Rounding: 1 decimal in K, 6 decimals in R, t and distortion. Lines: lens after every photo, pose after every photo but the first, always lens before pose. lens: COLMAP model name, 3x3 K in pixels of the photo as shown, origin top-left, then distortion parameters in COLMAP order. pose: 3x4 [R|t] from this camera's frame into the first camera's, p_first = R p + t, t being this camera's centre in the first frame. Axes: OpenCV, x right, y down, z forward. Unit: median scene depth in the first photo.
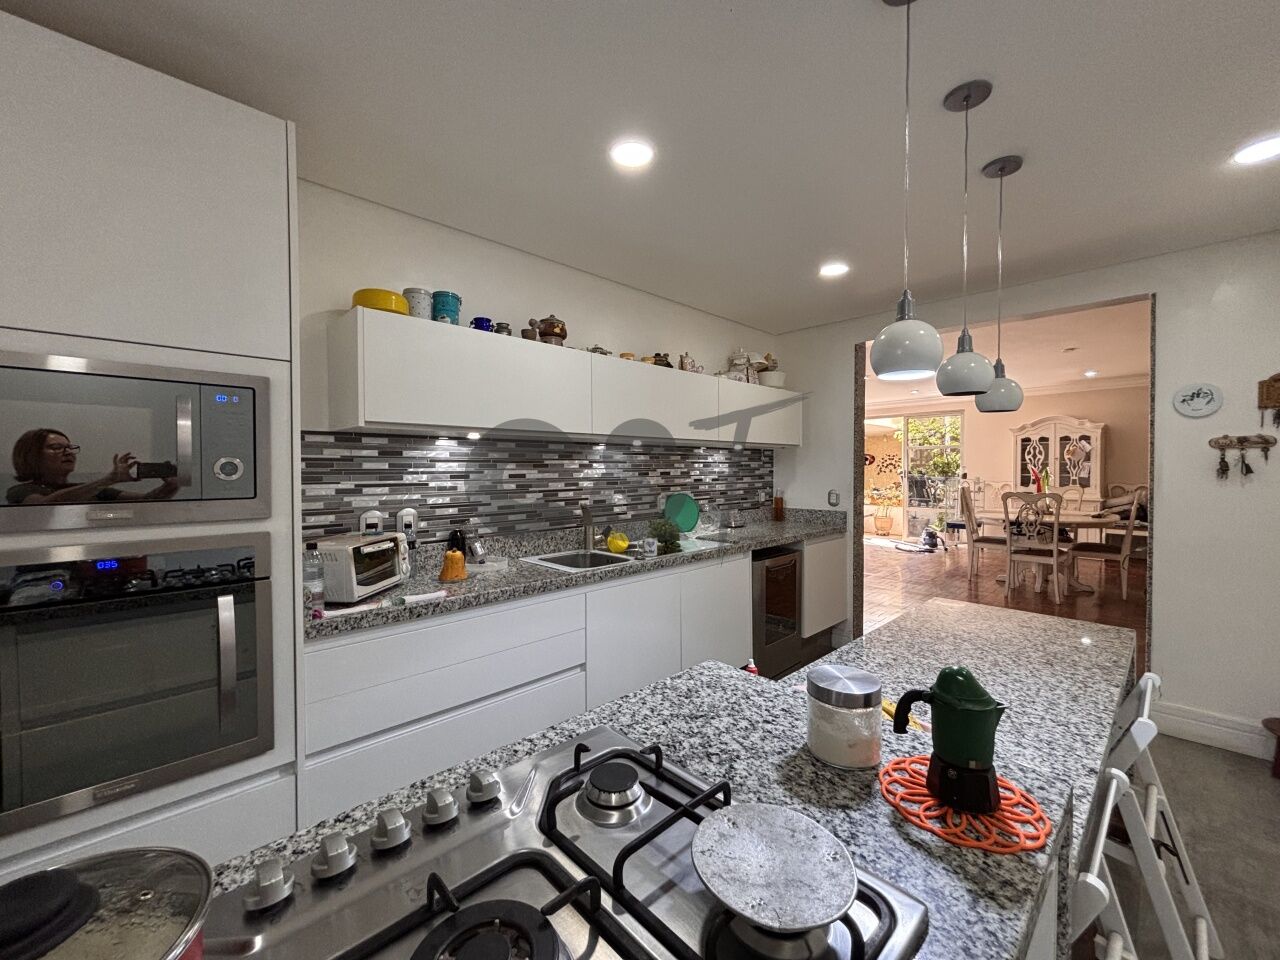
lens RADIAL K [[516.5, 0, 646.2], [0, 516.5, 477.4], [0, 0, 1]] dist [0.002519, -0.001089]
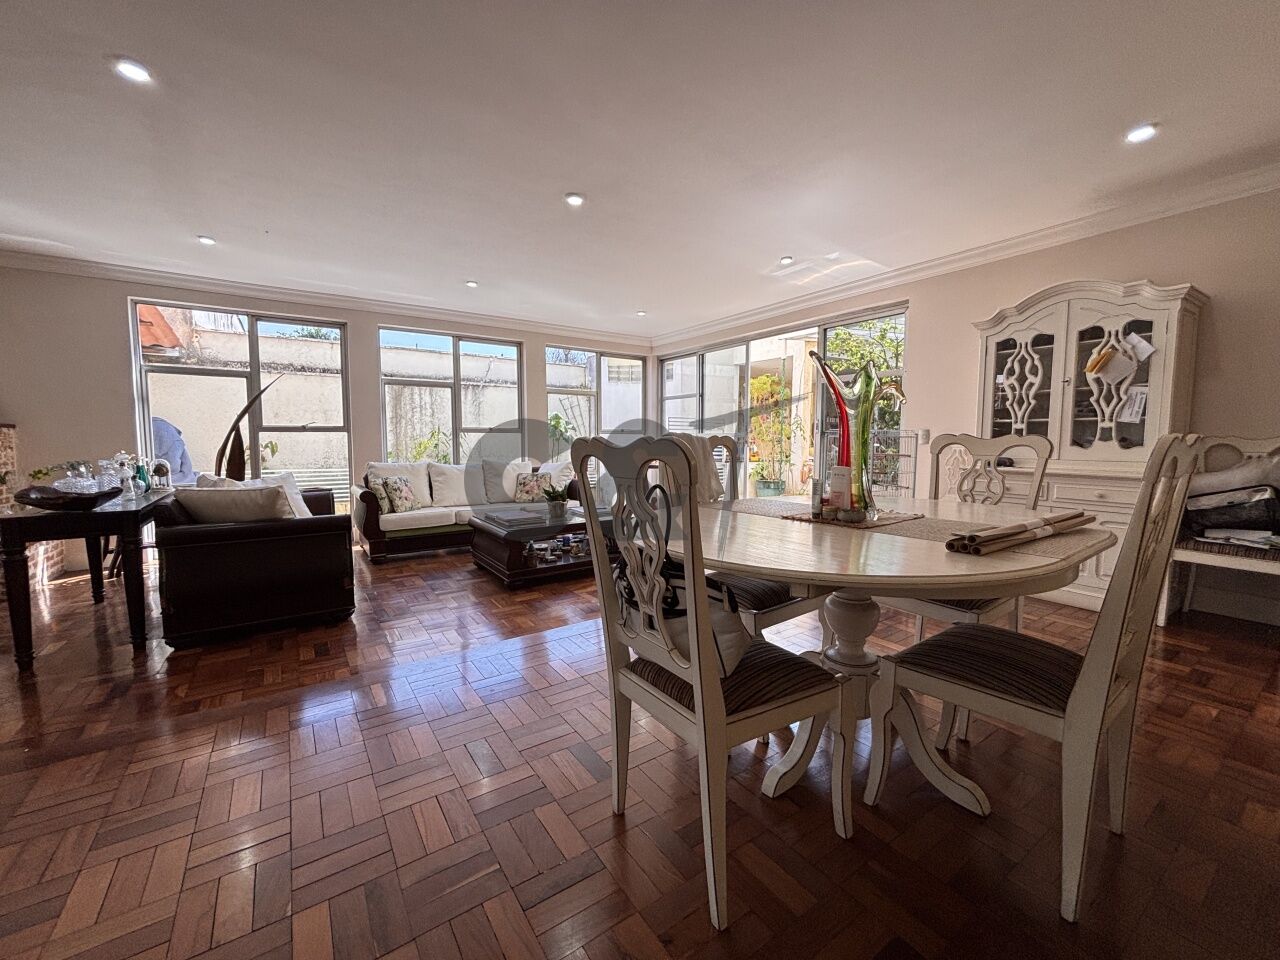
lens RADIAL K [[516.5, 0, 641.9], [0, 516.5, 481.4], [0, 0, 1]] dist [0.002519, -0.001089]
pose [[0.987402, 0.021433, -0.156775, 0.511940], [-0.012137, 0.998124, 0.060010, 0.026649], [0.157767, -0.057351, 0.985810, 0.510202]]
